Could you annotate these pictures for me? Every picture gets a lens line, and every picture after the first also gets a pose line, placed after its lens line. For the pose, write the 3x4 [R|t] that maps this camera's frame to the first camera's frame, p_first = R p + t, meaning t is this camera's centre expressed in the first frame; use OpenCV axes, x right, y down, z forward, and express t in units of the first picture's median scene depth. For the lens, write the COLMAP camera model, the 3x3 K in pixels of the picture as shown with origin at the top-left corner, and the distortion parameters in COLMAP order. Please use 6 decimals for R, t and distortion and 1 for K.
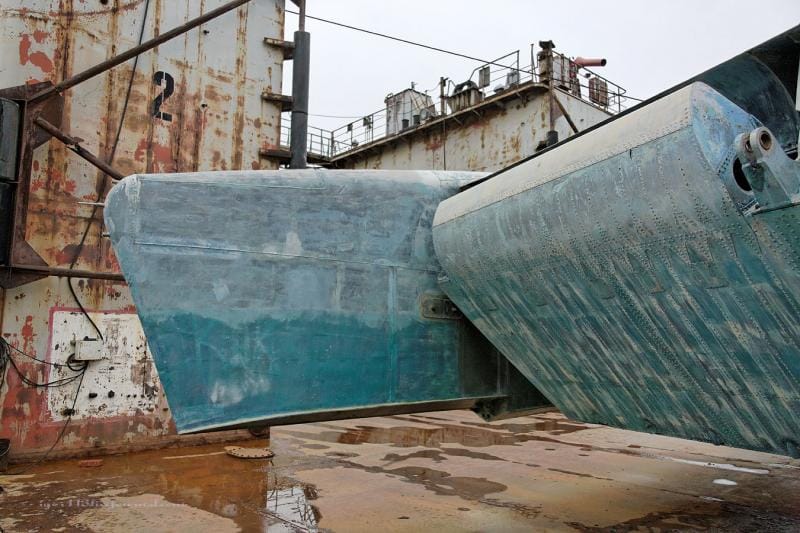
lens RADIAL K [[630.9, 0, 400.0], [0, 630.9, 266.5], [0, 0, 1]] dist [0.021820, -0.001918]
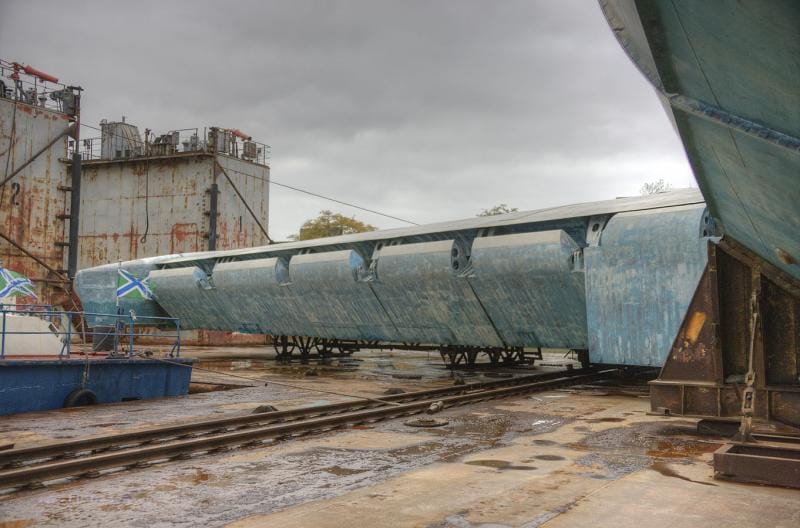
lens RADIAL K [[907.2, 0, 400.0], [0, 907.2, 264.0], [0, 0, 1]] dist [0.024564, 0.057863]
pose [[0.935655, 0.027528, 0.351841, -0.135735], [-0.052679, 0.996678, 0.062111, -0.168923], [-0.348962, -0.076649, 0.933997, -1.383781]]
